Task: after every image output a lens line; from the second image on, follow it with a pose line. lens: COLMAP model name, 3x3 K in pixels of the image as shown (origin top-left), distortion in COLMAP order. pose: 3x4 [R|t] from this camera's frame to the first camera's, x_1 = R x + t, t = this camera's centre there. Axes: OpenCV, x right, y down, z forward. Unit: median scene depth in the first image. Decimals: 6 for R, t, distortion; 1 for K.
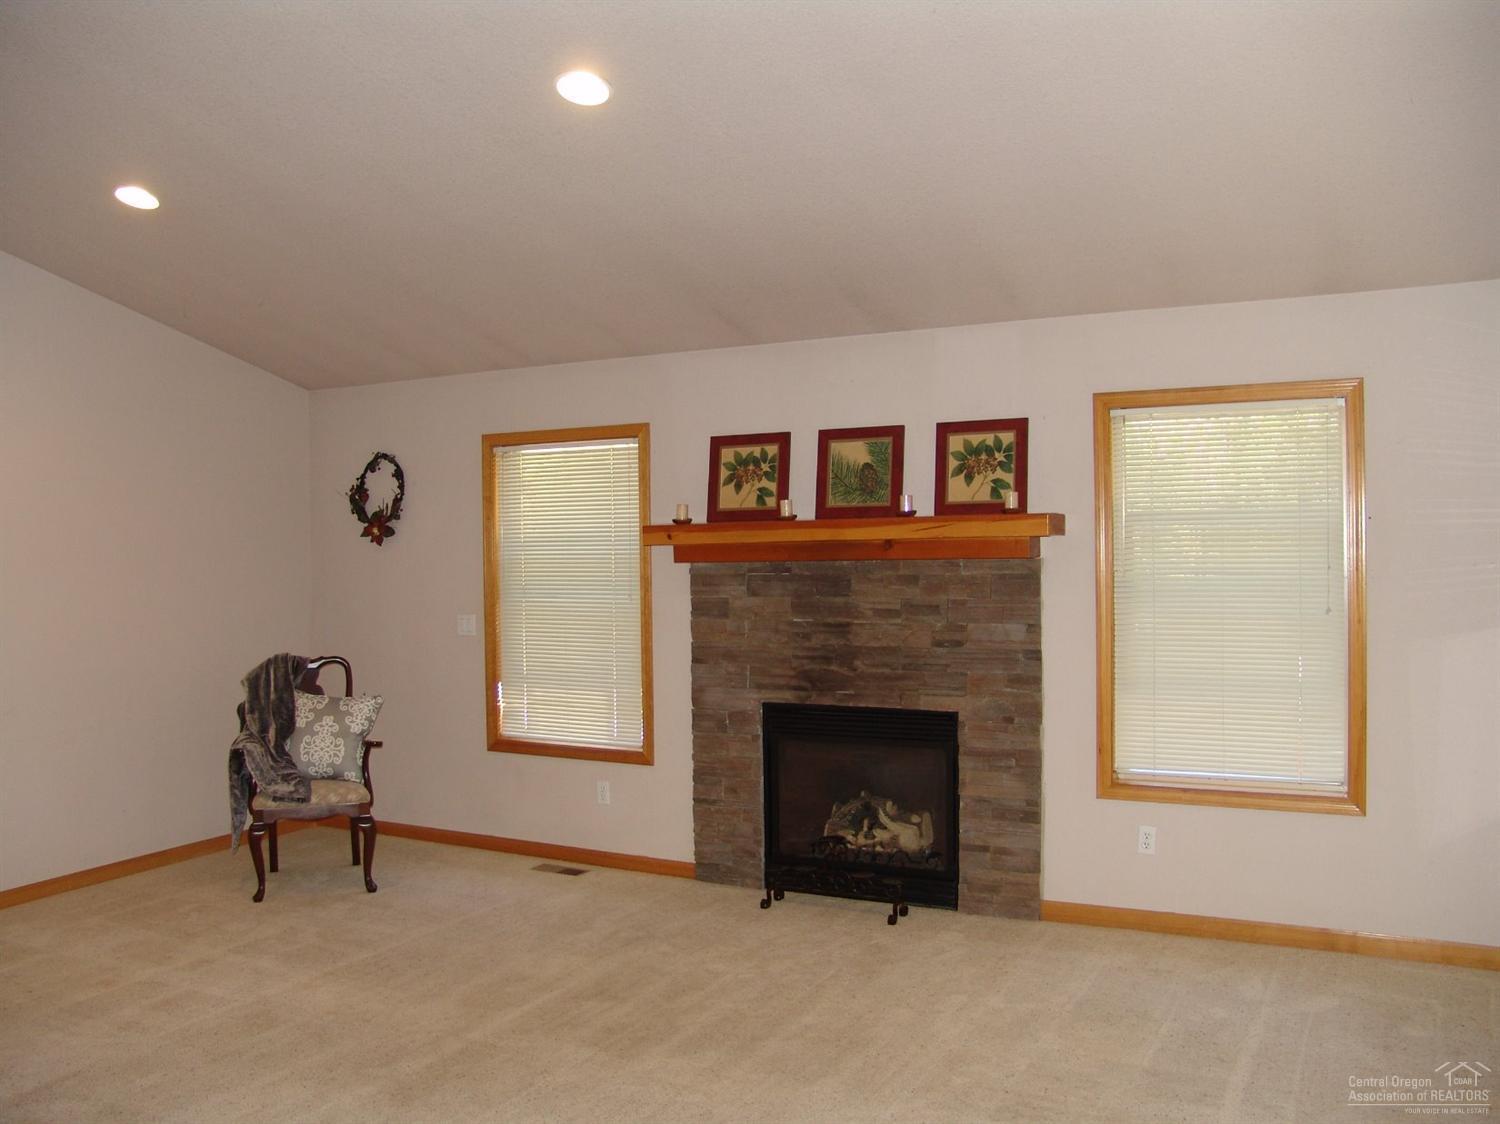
lens RADIAL K [[1252.2, 0, 750.0], [0, 1252.2, 562.0], [0, 0, 1]] dist [-0.090628, 0.015102]
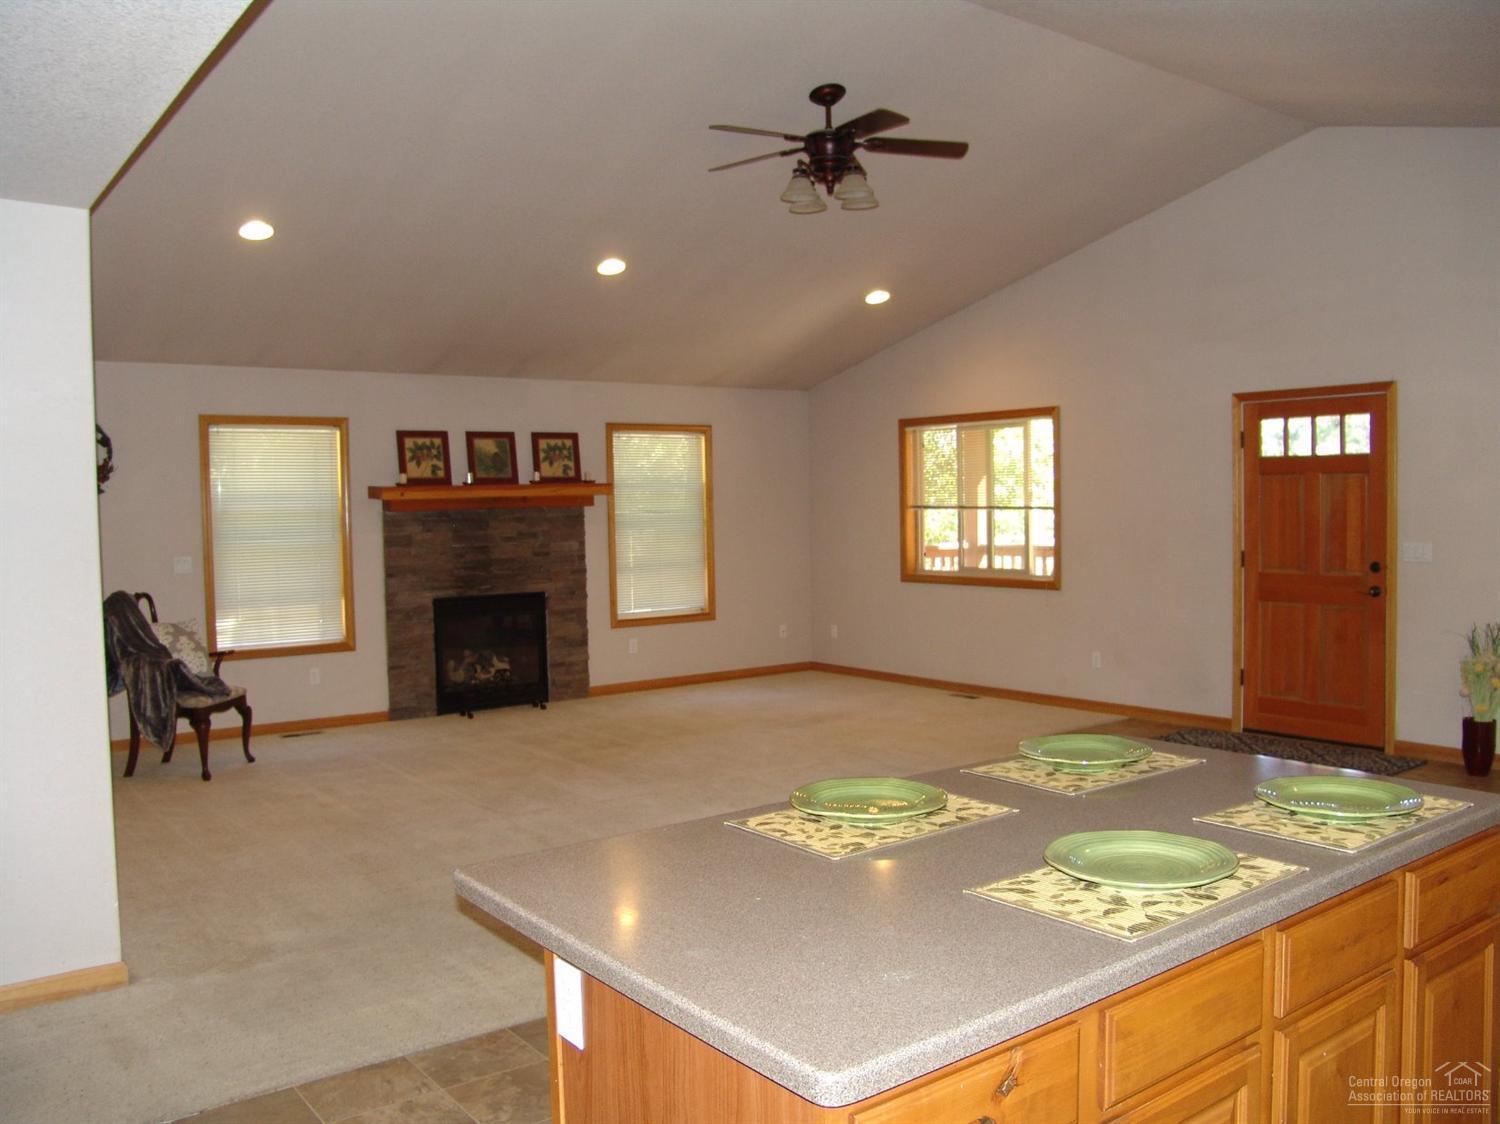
lens RADIAL K [[1252.2, 0, 750.0], [0, 1252.2, 562.0], [0, 0, 1]] dist [-0.090628, 0.015102]
pose [[0.441321, -0.023812, 0.897033, -1.294600], [0.041339, 0.999126, 0.006184, 0.075632], [-0.896397, 0.034353, 0.441919, -0.071645]]
